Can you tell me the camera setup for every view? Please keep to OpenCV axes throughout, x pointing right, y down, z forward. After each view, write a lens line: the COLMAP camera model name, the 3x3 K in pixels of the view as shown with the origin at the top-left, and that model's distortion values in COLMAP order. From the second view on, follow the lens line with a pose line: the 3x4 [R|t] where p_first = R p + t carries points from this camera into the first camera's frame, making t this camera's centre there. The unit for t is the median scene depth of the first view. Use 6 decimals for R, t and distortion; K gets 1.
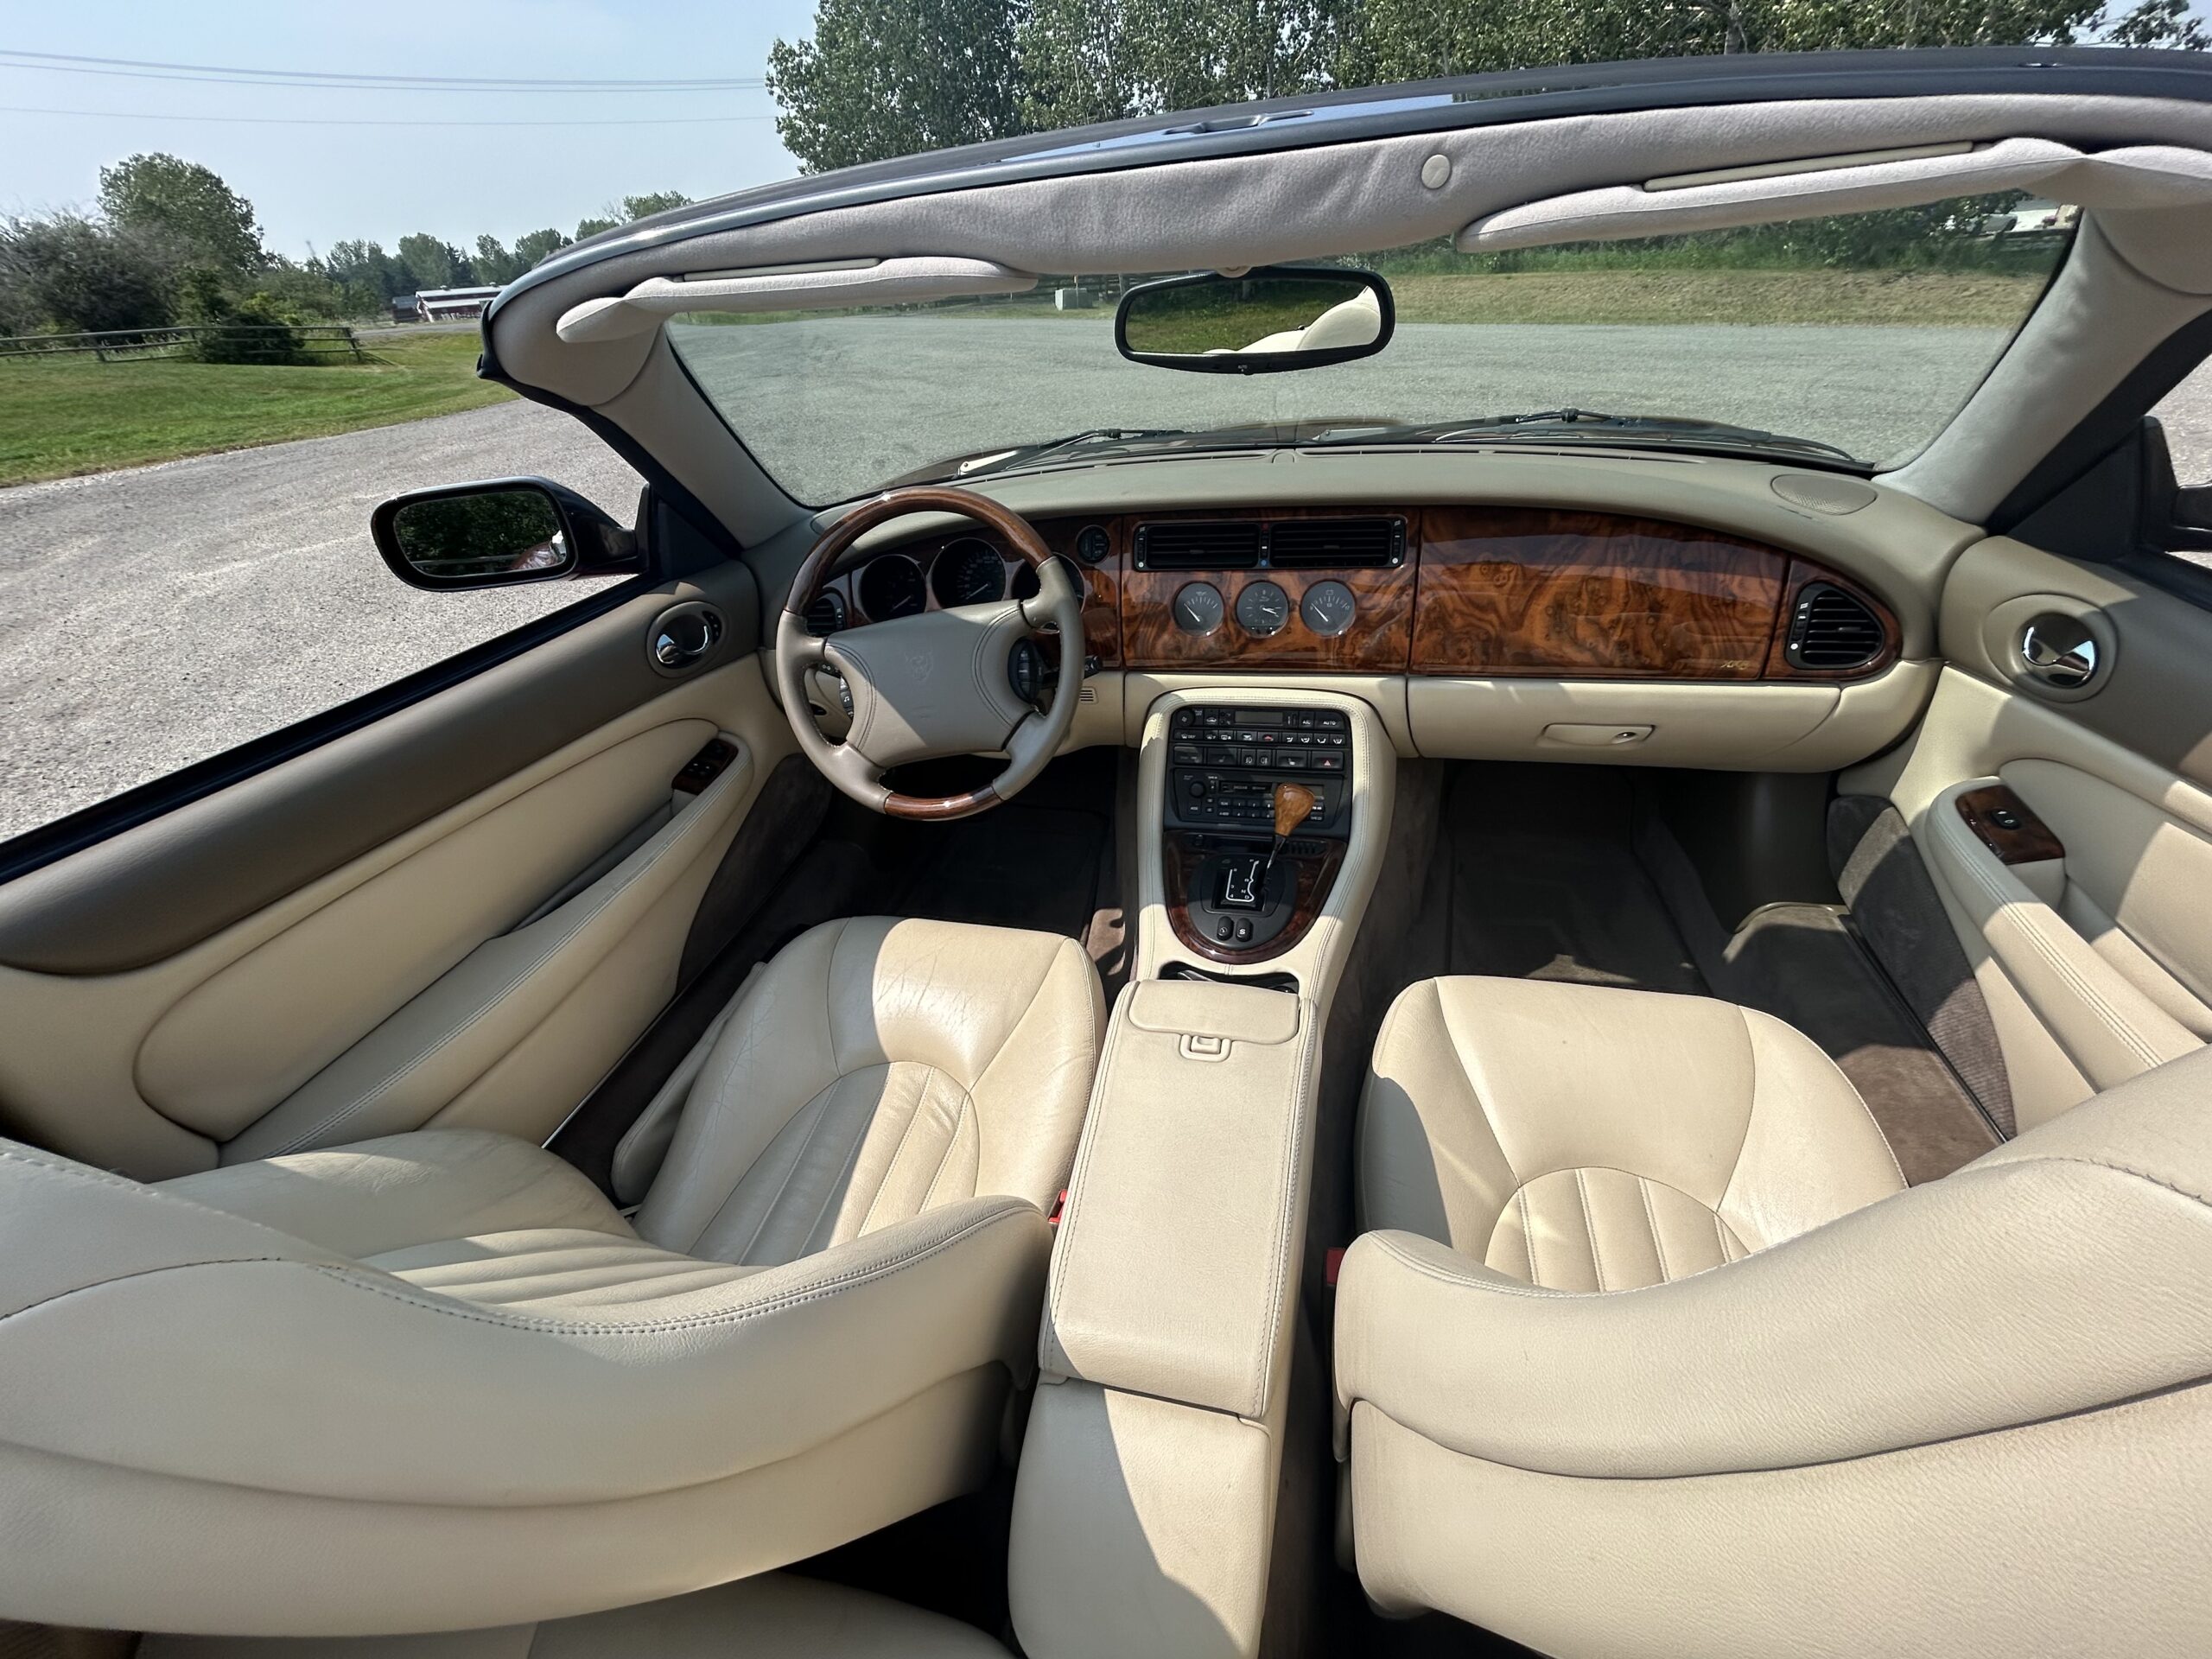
lens RADIAL K [[897.3, 0, 1112.3], [0, 897.3, 829.8], [0, 0, 1]] dist [-0.001118, -0.000783]
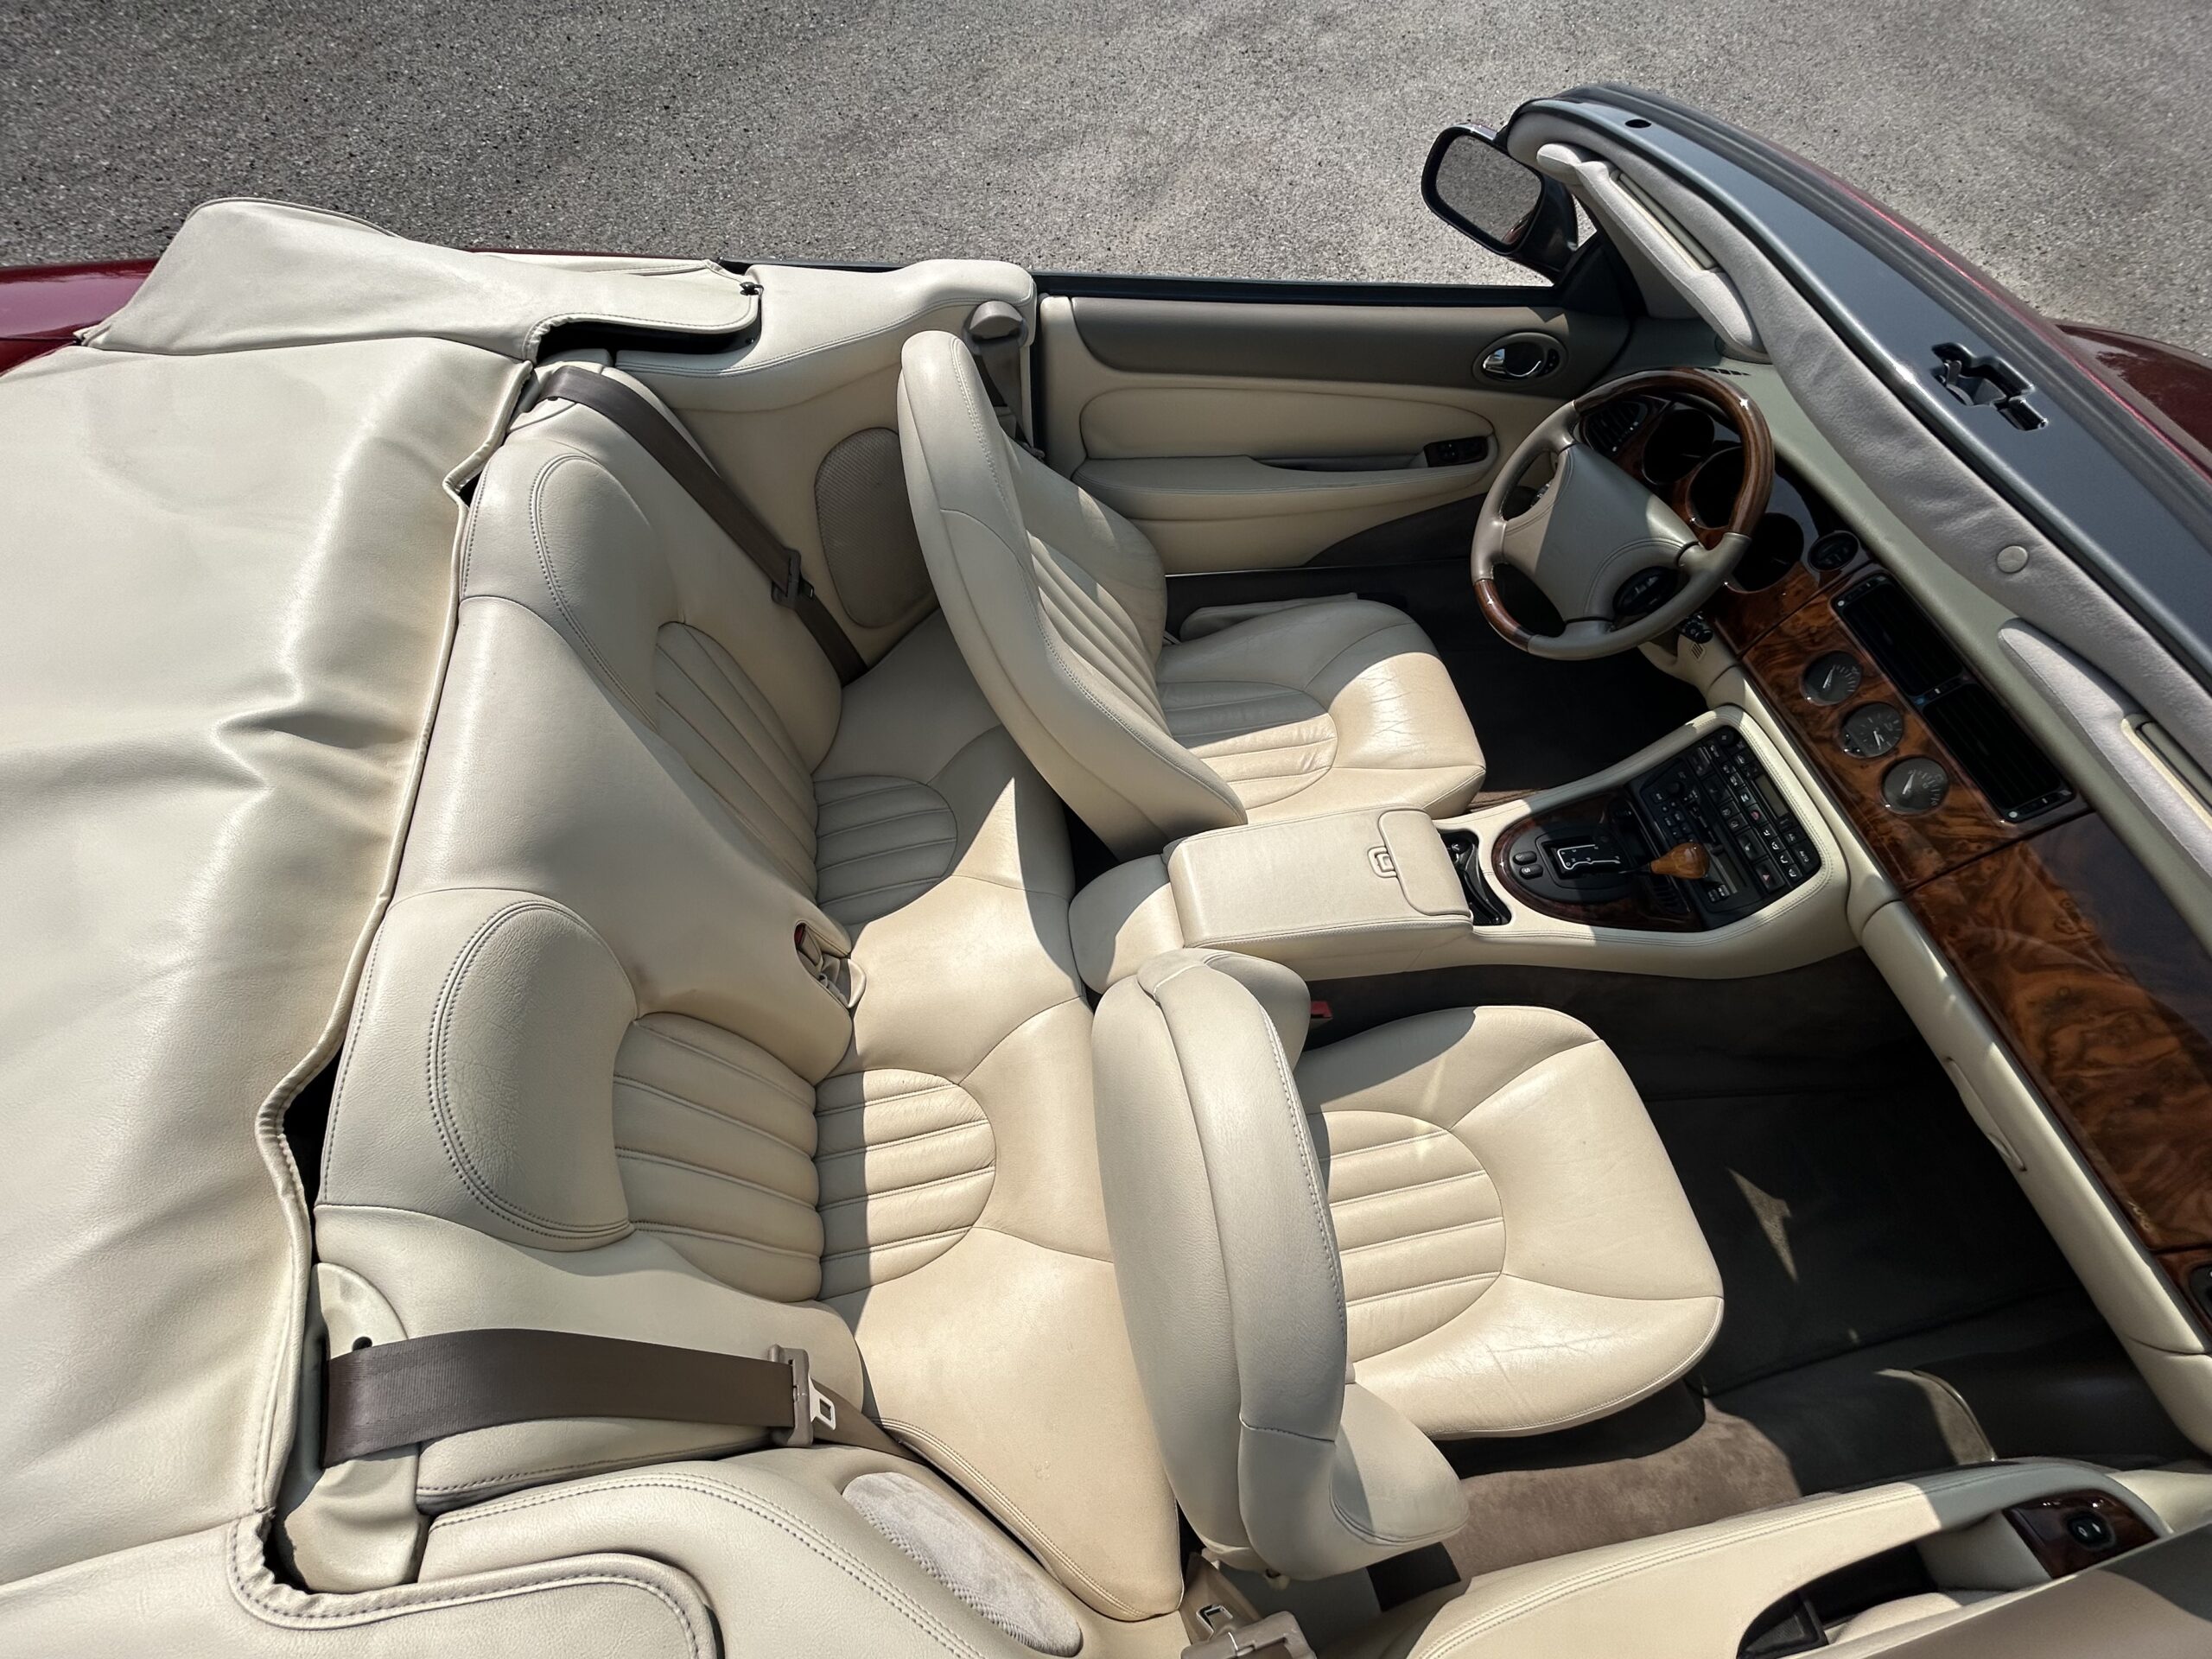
lens RADIAL K [[879.5, 0, 1106.0], [0, 879.5, 829.5], [0, 0, 1]] dist [-0.000547, 0.000818]
pose [[0.387044, 0.844258, -0.370709, 0.300655], [-0.600624, 0.535891, 0.593355, -0.266985], [0.699605, -0.006998, 0.714496, -0.250006]]
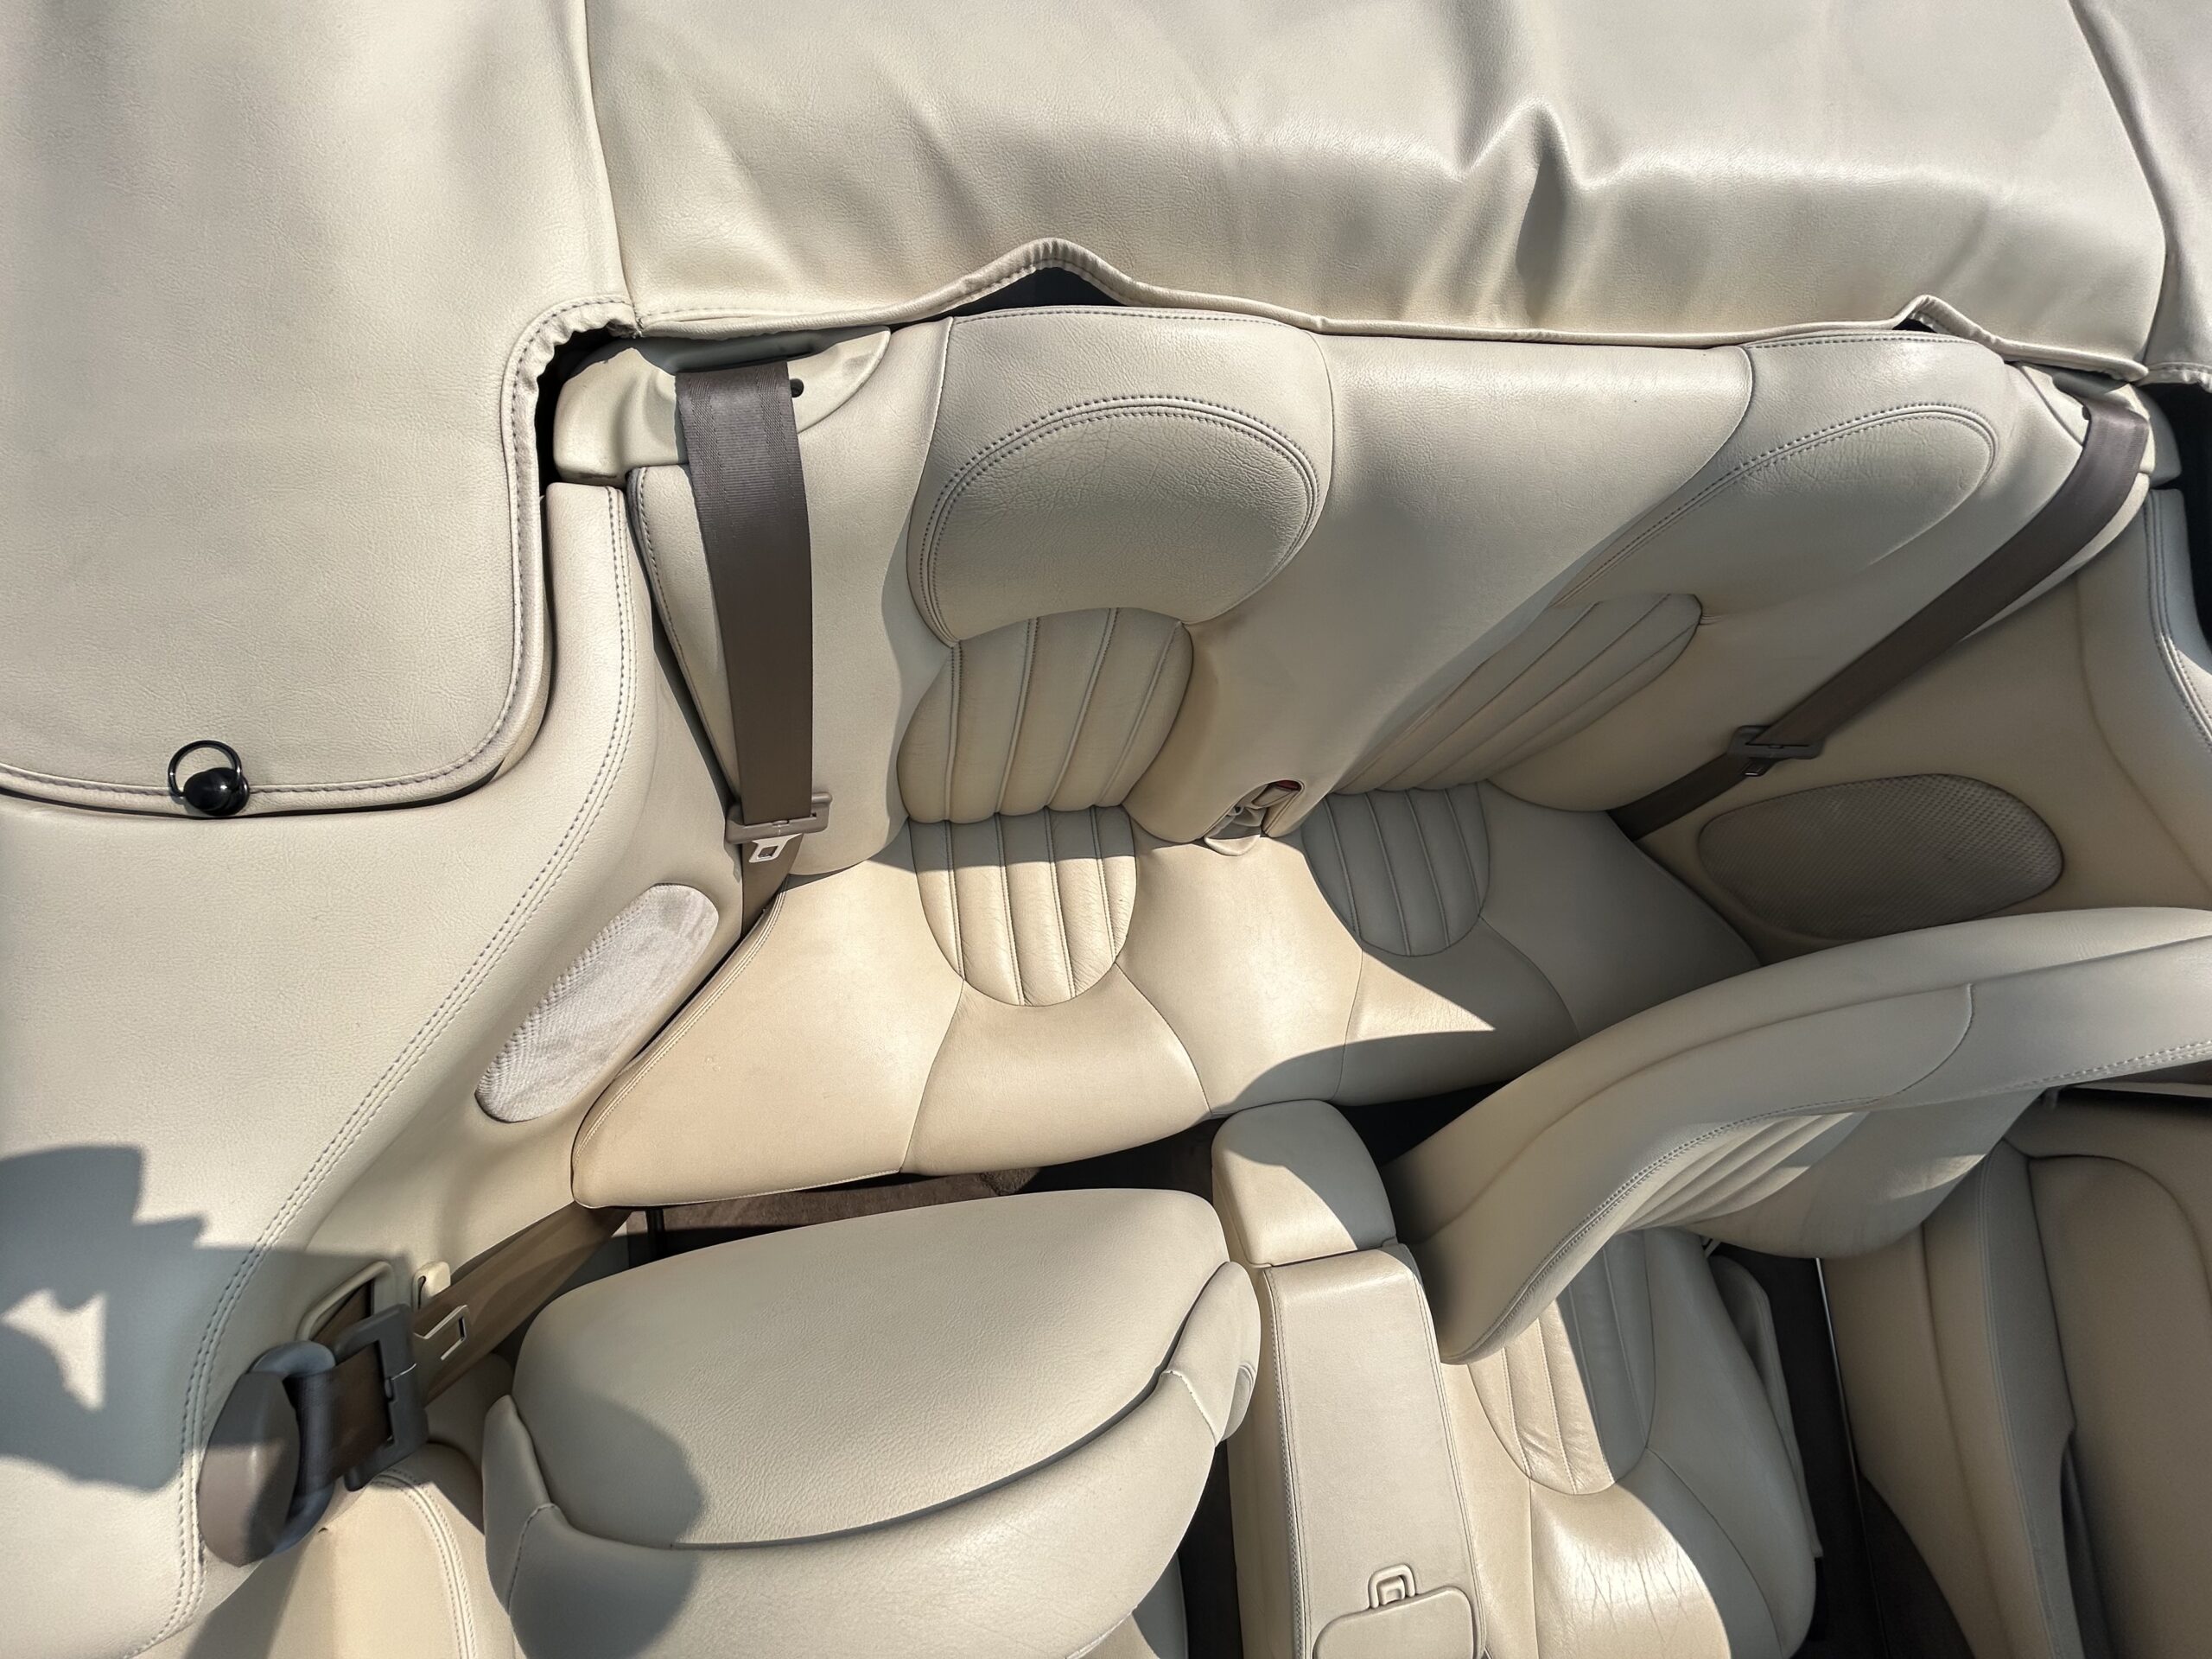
lens RADIAL K [[891.9, 0, 1109.5], [0, 891.9, 832.1], [0, 0, 1]] dist [-0.003147, 0.000234]
pose [[-0.936776, 0.312038, -0.158375, 0.212109], [-0.287271, -0.427330, 0.857243, -0.116013], [0.199814, 0.848541, 0.489952, -0.200402]]
